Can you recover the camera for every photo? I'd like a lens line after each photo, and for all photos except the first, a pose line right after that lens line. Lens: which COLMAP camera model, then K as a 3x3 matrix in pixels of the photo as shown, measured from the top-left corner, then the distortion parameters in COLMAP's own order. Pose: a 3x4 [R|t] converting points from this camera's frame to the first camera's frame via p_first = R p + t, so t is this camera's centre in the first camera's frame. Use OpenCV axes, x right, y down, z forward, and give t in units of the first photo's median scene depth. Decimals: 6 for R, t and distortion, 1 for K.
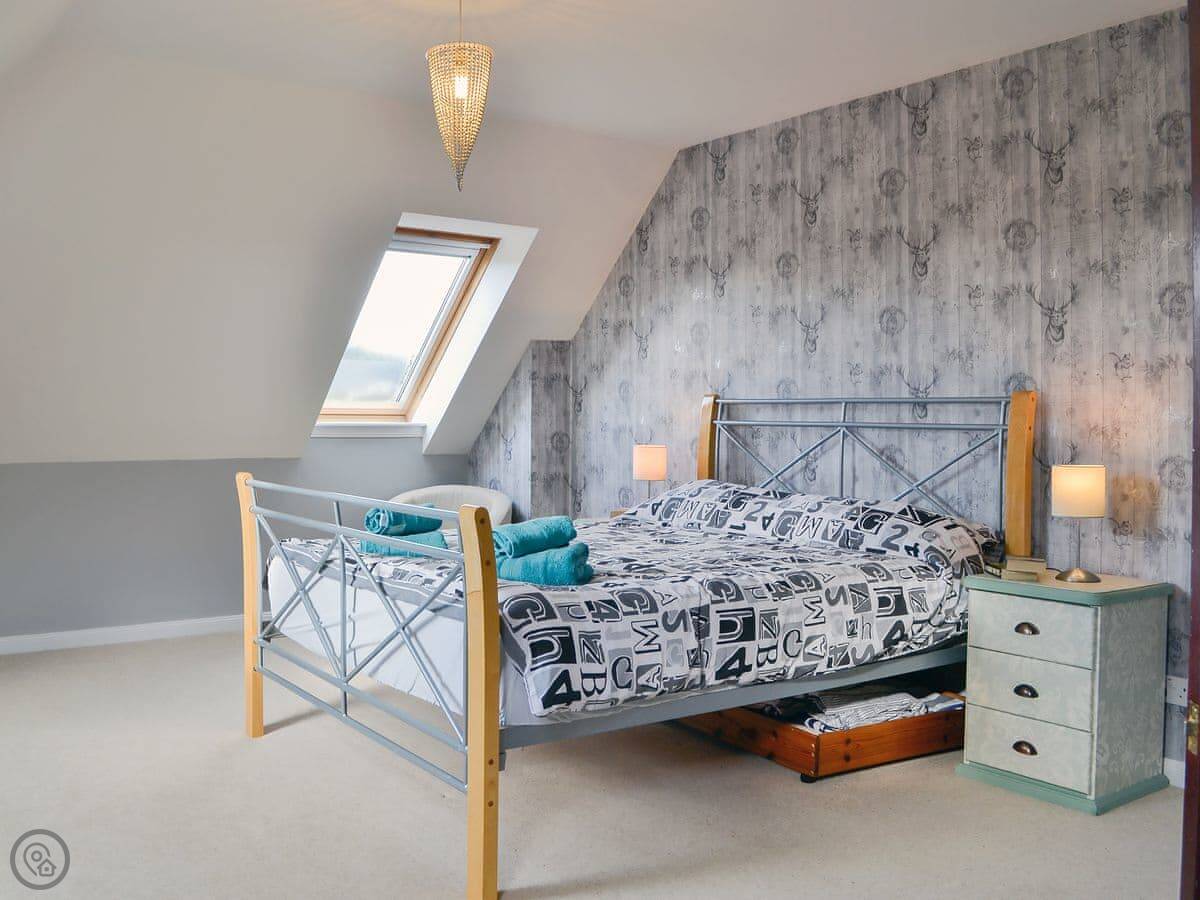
lens RADIAL K [[1086.8, 0, 597.6], [0, 1086.8, 380.0], [0, 0, 1]] dist [-0.047431, 0.010317]
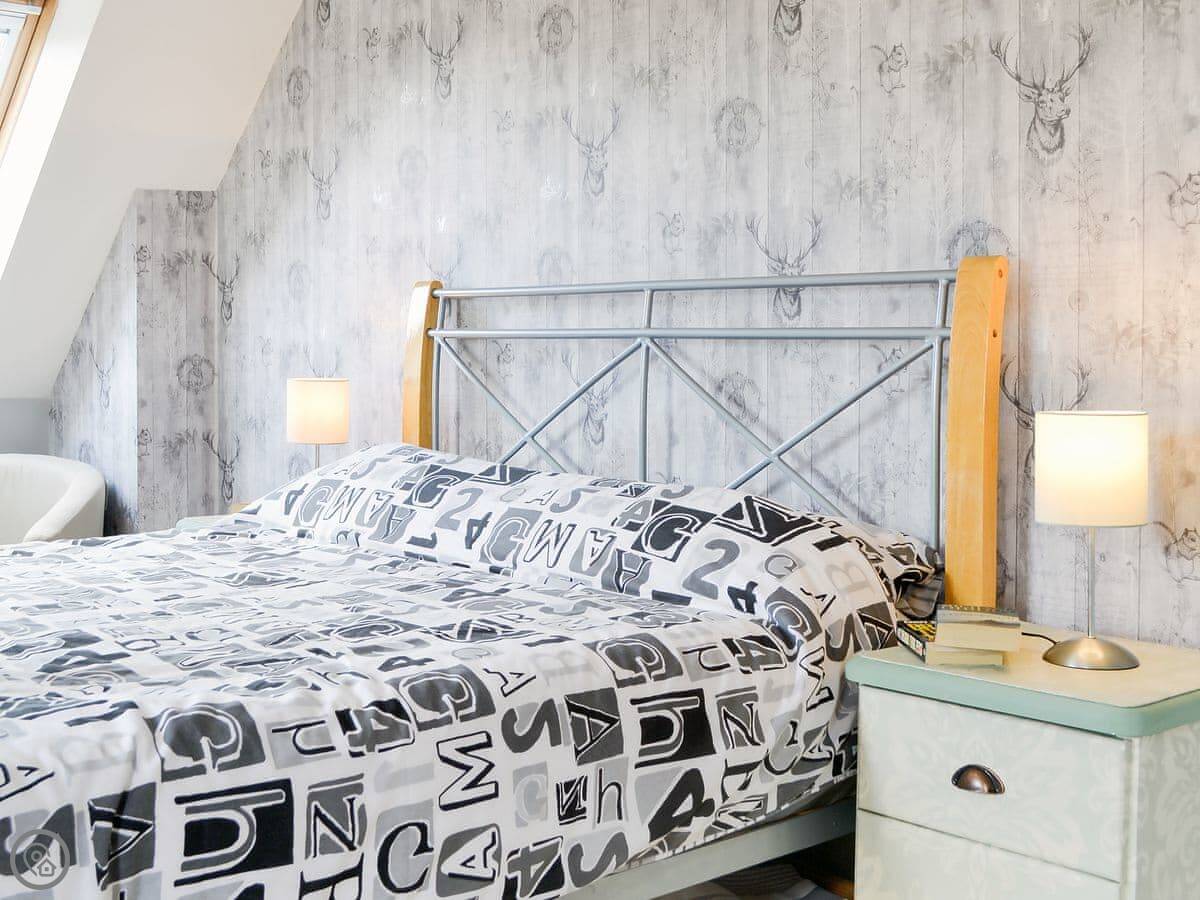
lens RADIAL K [[1451.1, 0, 638.4], [0, 1451.1, 318.4], [0, 0, 1]] dist [-0.016288, -0.007934]
pose [[0.994353, -0.004534, 0.106024, 0.167244], [0.002840, 0.999866, 0.016124, 0.025819], [-0.106082, -0.015731, 0.994233, 0.359797]]
